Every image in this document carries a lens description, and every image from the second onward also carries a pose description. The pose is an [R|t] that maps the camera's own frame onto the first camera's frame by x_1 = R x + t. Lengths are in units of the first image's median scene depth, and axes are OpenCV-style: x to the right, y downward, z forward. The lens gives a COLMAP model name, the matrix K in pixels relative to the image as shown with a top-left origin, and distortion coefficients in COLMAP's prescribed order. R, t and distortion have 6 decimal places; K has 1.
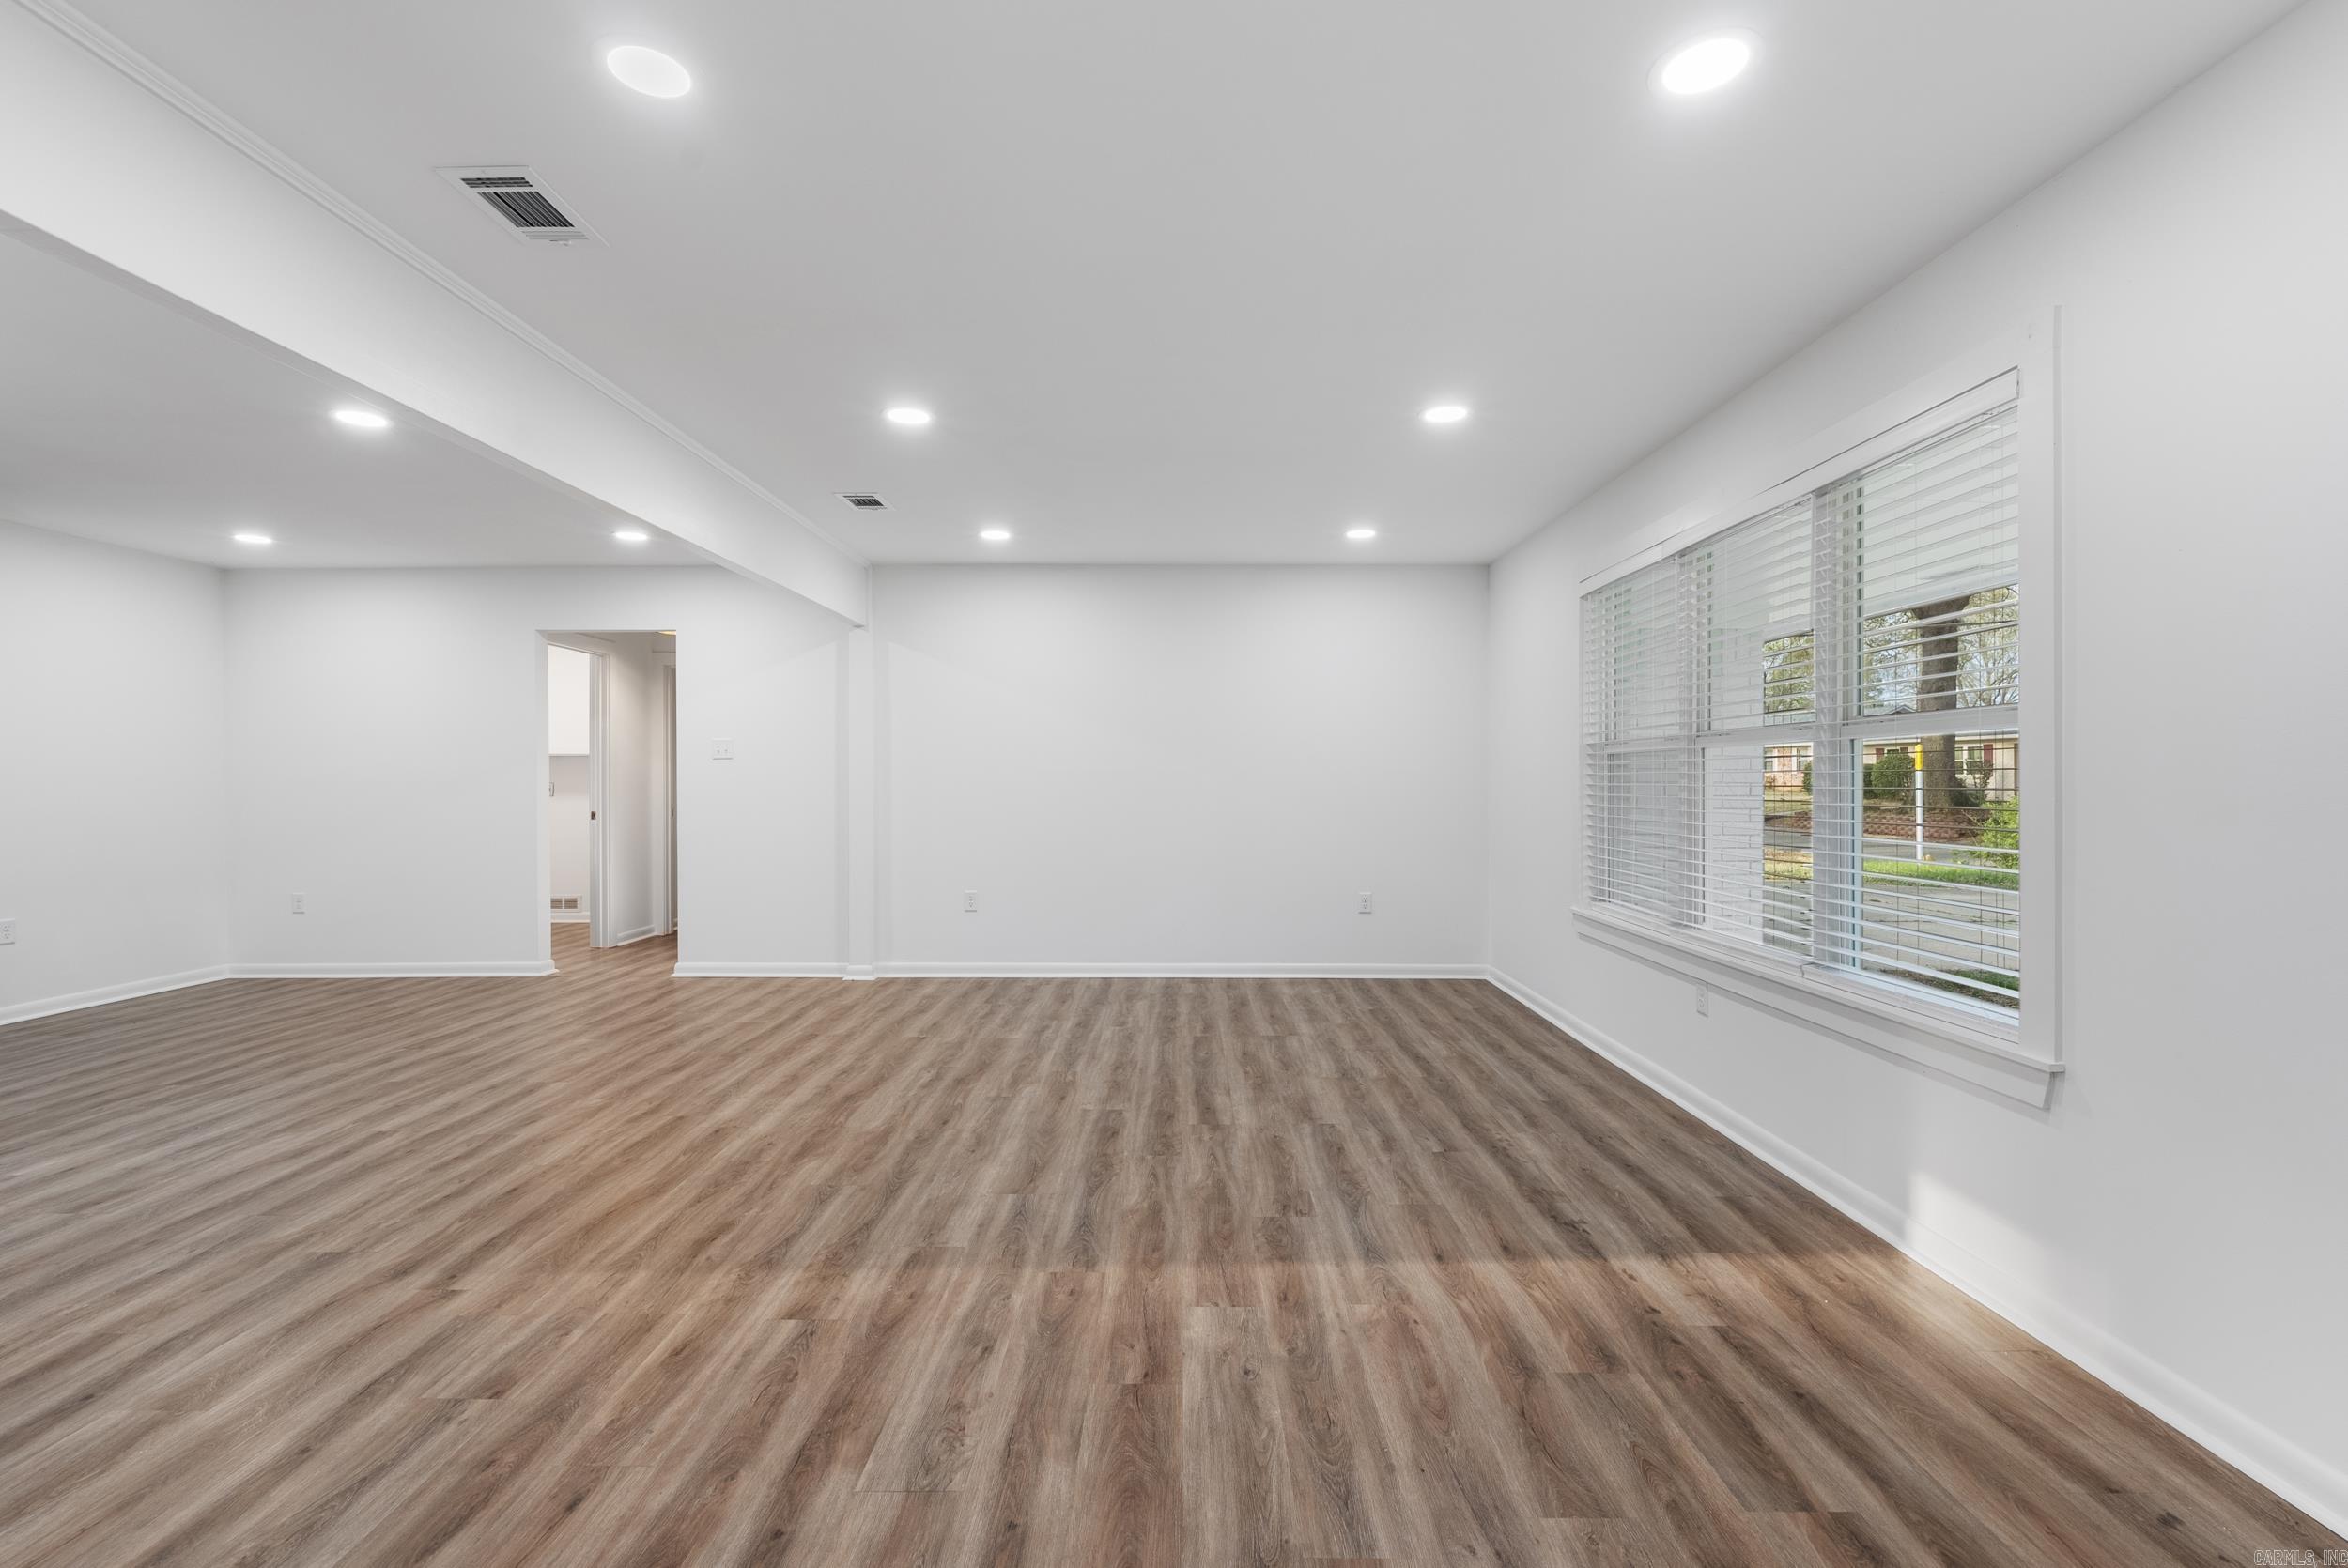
lens RADIAL K [[1035.3, 0, 1176.0], [0, 1035.3, 788.6], [0, 0, 1]] dist [-0.005108, 0.000322]
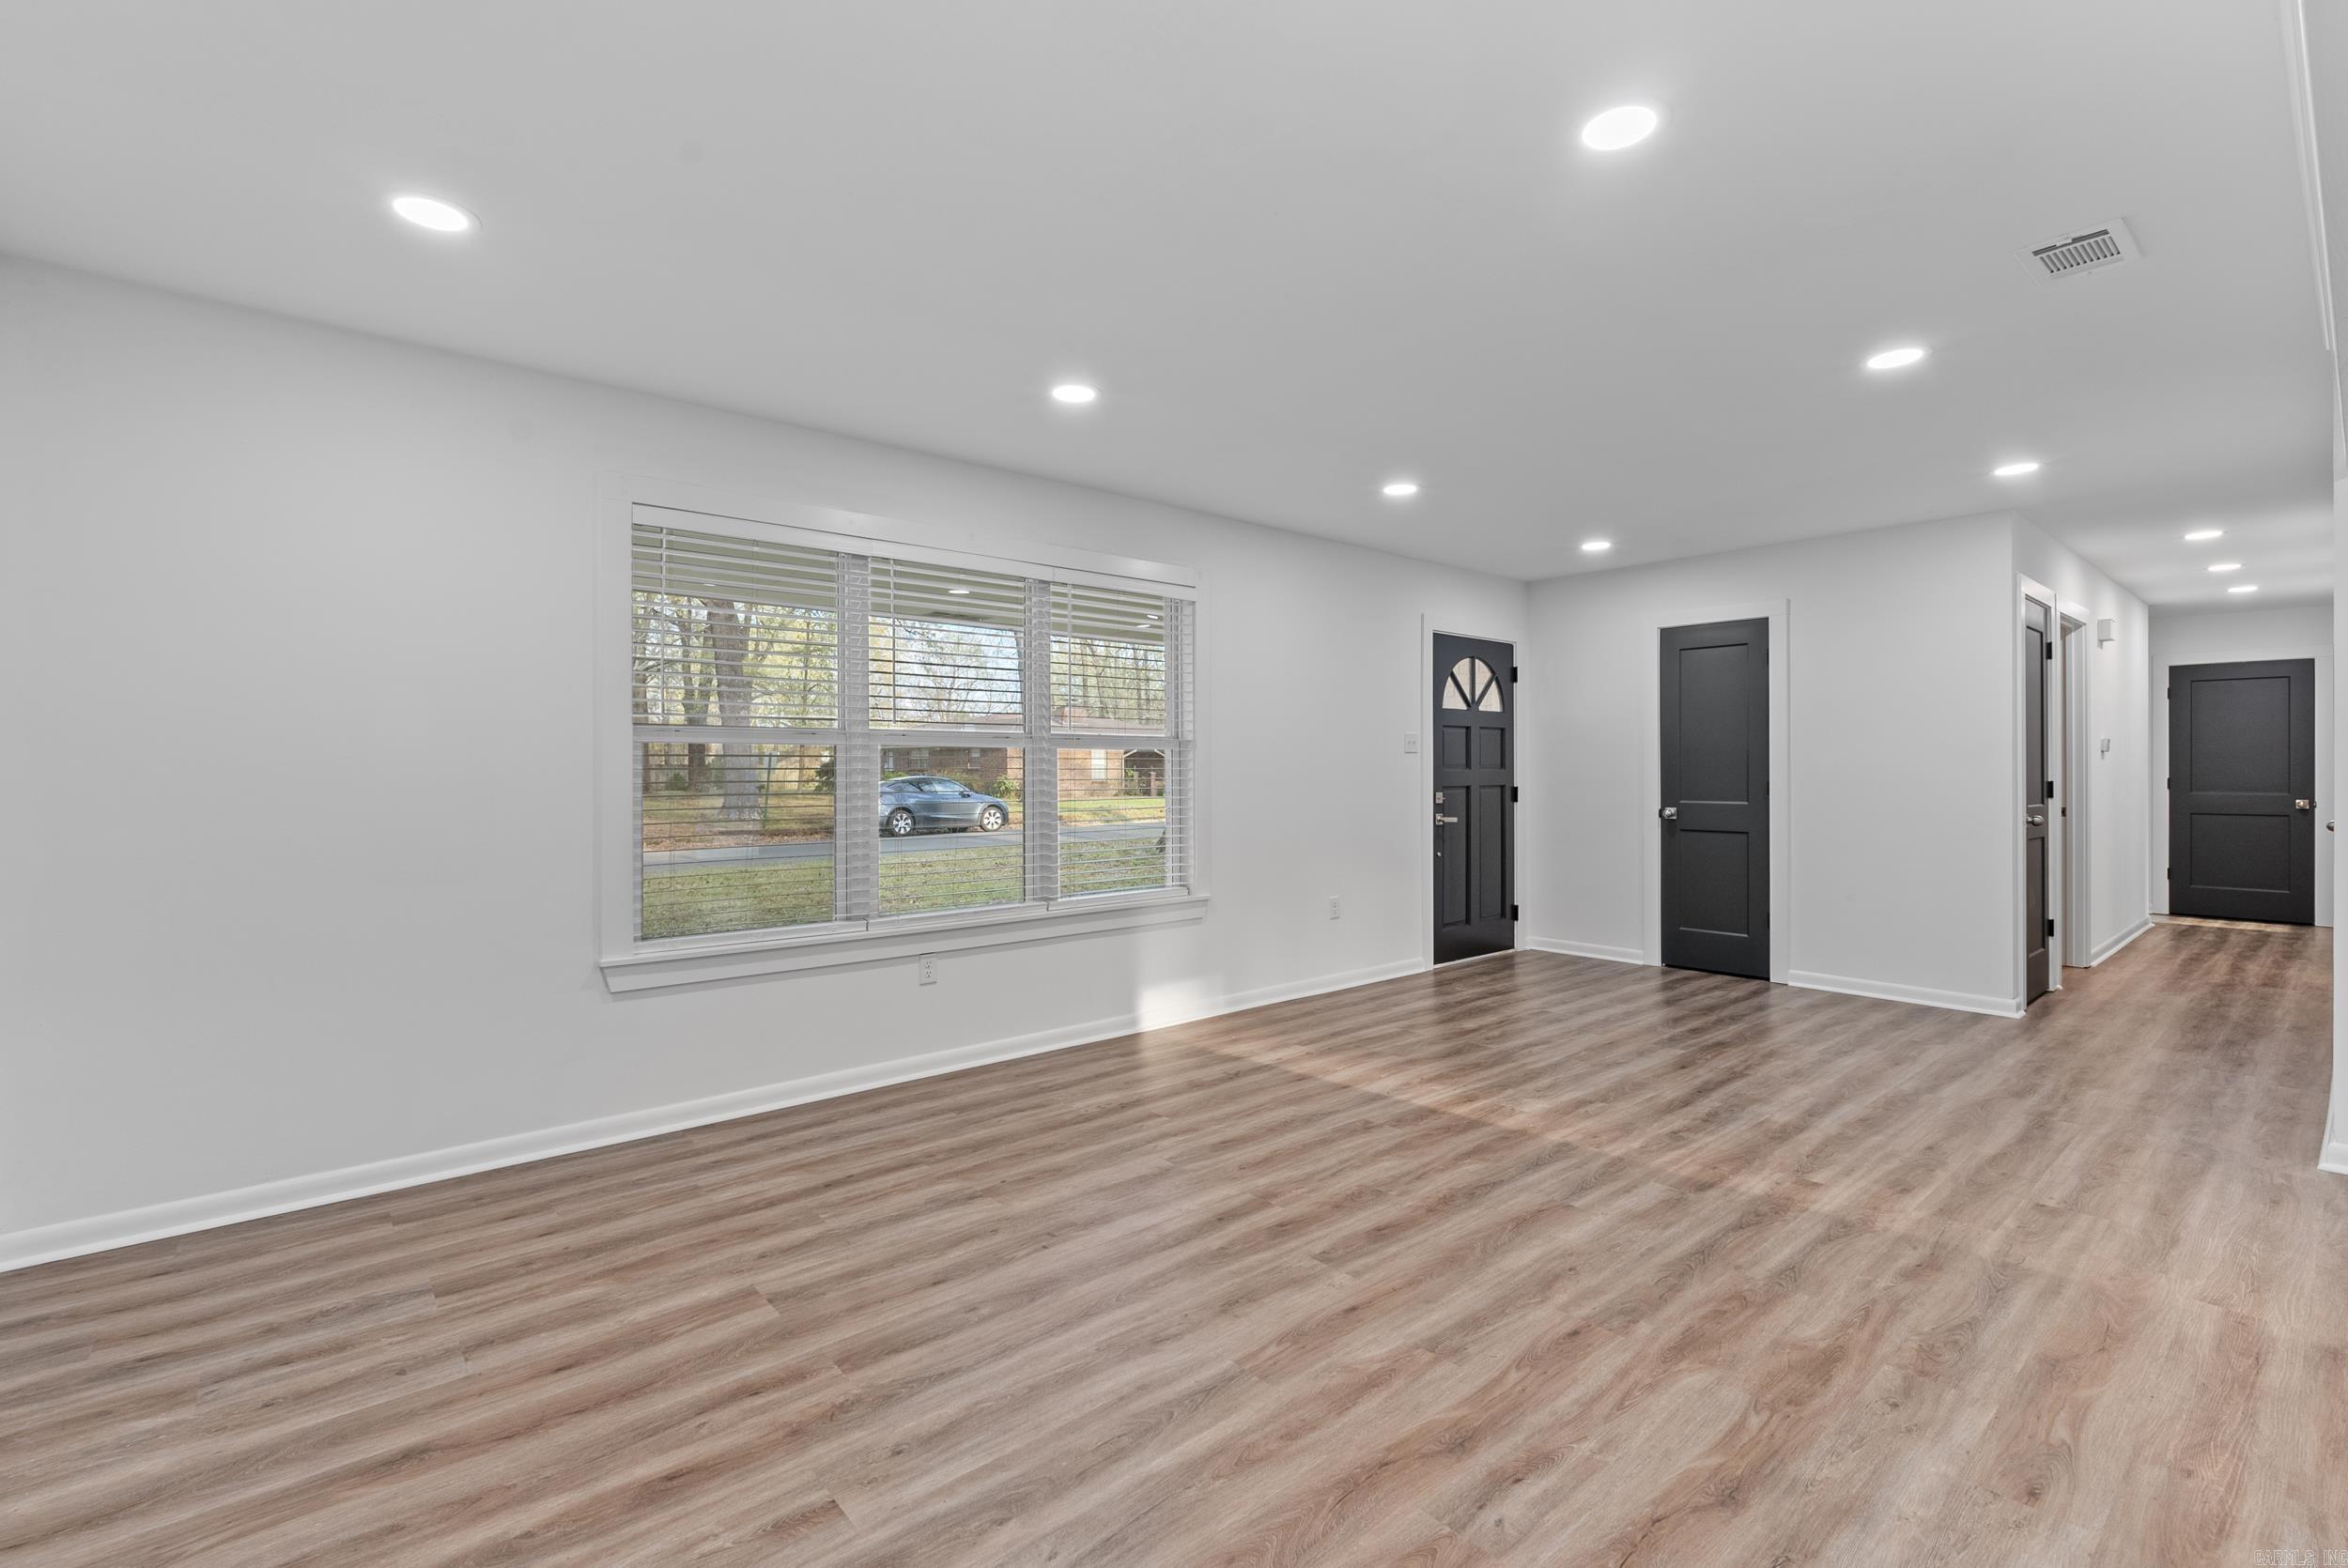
lens RADIAL K [[1035.3, 0, 1174.3], [0, 1035.3, 773.9], [0, 0, 1]] dist [-0.005108, 0.000322]
pose [[-0.653781, 0.000959, 0.756683, -0.641165], [0.009894, 0.999925, 0.007281, -0.019534], [-0.756619, 0.012246, -0.653741, 1.899367]]
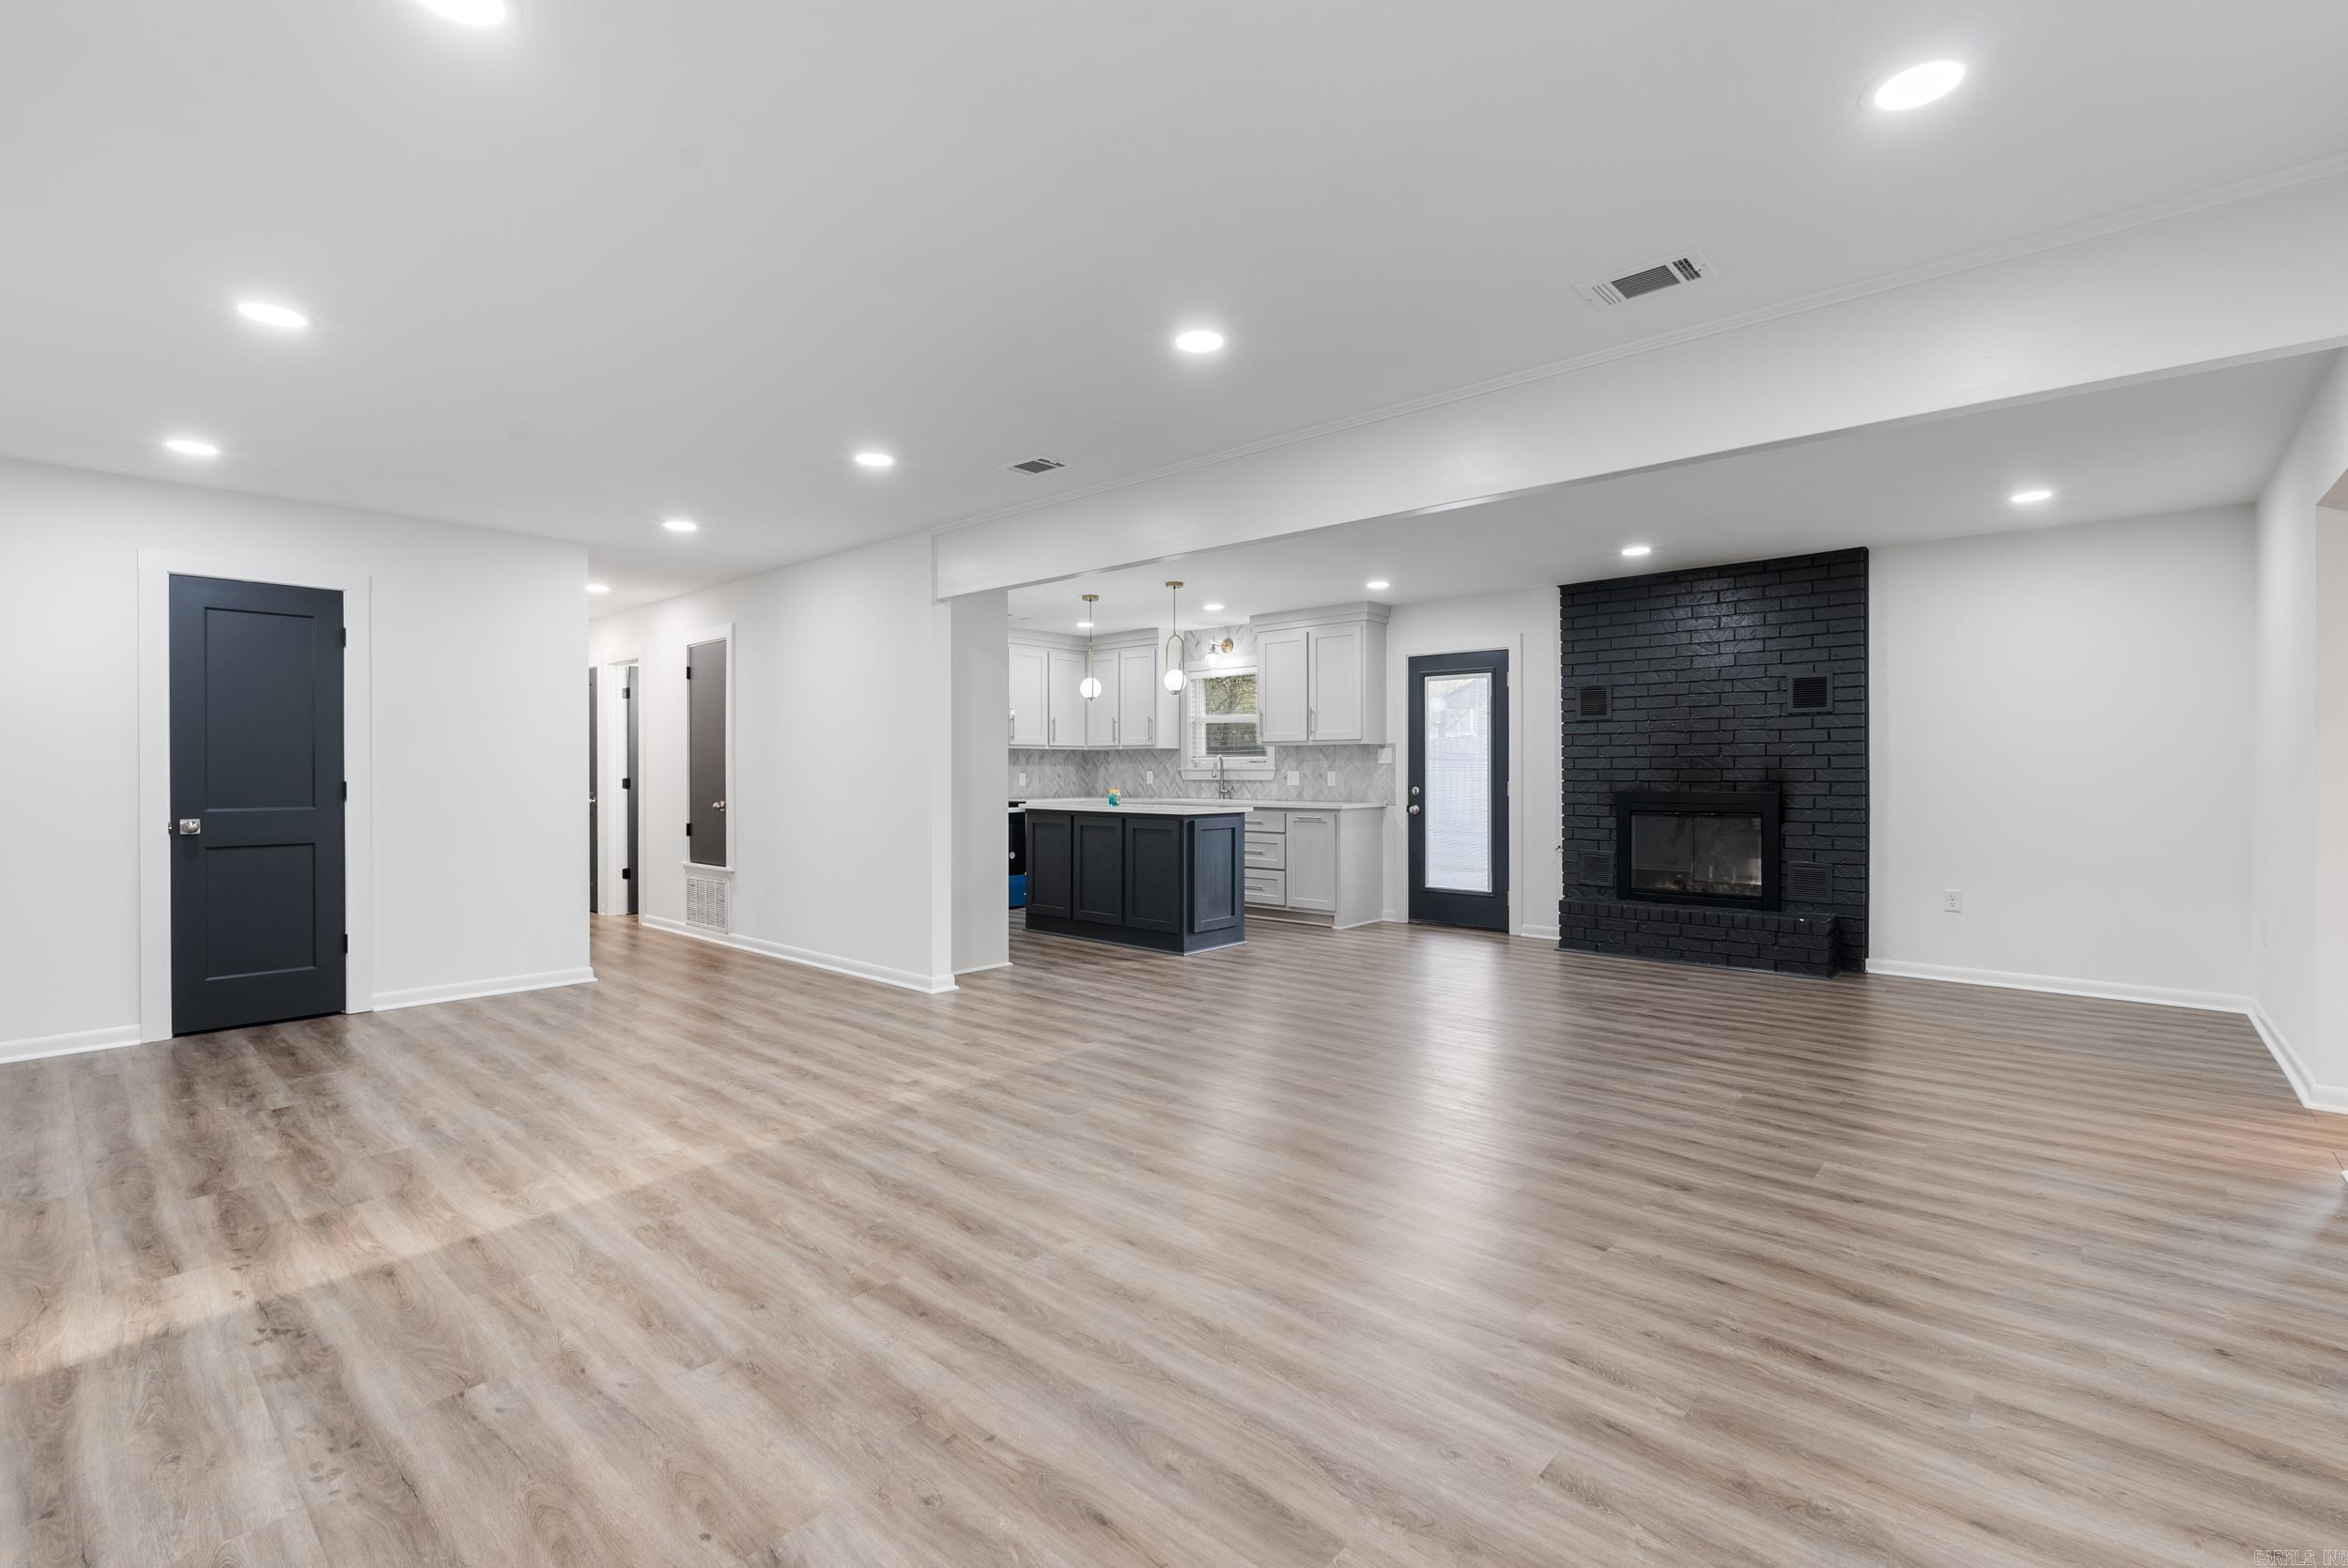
lens RADIAL K [[1035.3, 0, 1178.5], [0, 1035.3, 782.5], [0, 0, 1]] dist [-0.005108, 0.000322]
pose [[-0.661566, 0.011699, -0.749796, 0.479620], [-0.003852, 0.999812, 0.018999, -0.016133], [0.749877, 0.015457, -0.661396, 1.899135]]
